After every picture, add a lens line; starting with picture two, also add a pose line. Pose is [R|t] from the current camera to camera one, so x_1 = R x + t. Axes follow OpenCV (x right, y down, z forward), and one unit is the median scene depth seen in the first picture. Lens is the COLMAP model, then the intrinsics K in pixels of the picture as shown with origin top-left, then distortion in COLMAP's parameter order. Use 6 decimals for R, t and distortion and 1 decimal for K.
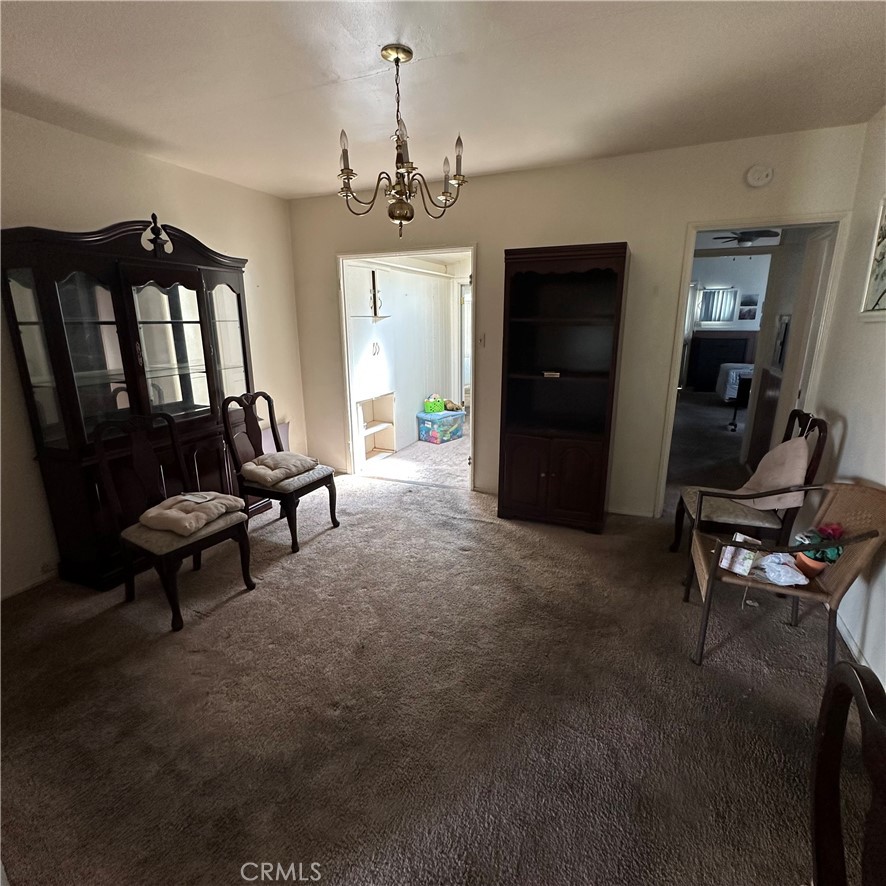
lens RADIAL K [[473.5, 0, 444.7], [0, 473.5, 441.2], [0, 0, 1]] dist [-0.002762, -0.000267]
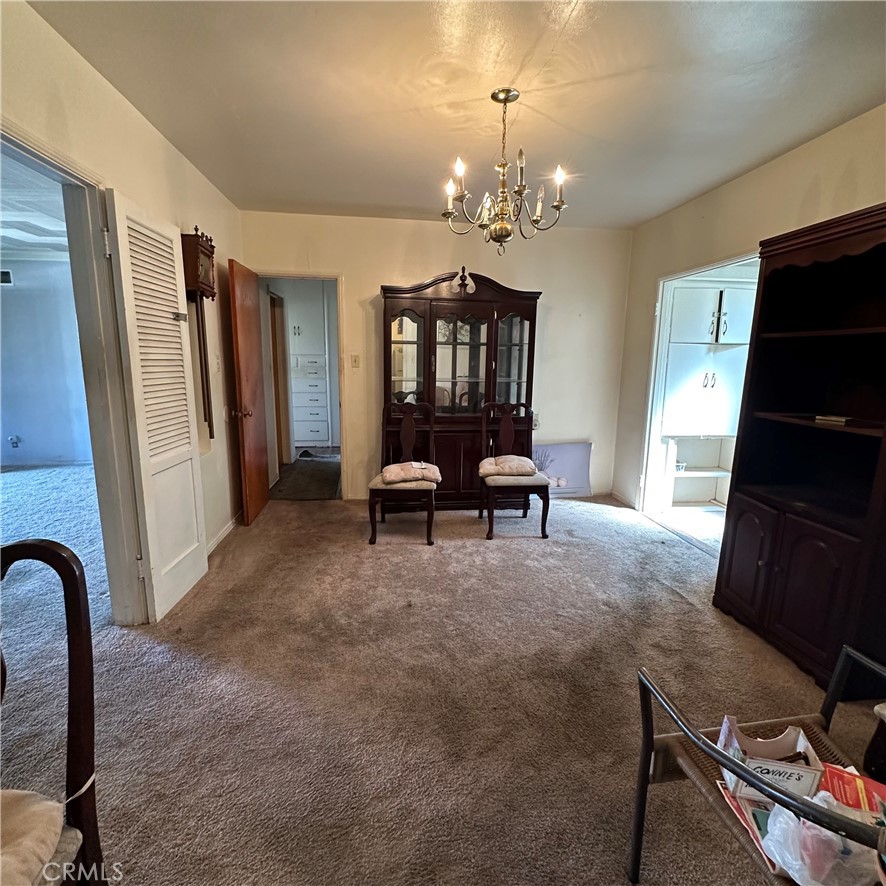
lens RADIAL K [[473.5, 0, 444.7], [0, 473.5, 441.2], [0, 0, 1]] dist [-0.002762, -0.000267]
pose [[0.507350, 0.161309, -0.846508, 0.420352], [-0.233415, 0.971326, 0.045199, -0.017495], [0.829526, 0.174656, 0.530454, 0.198792]]
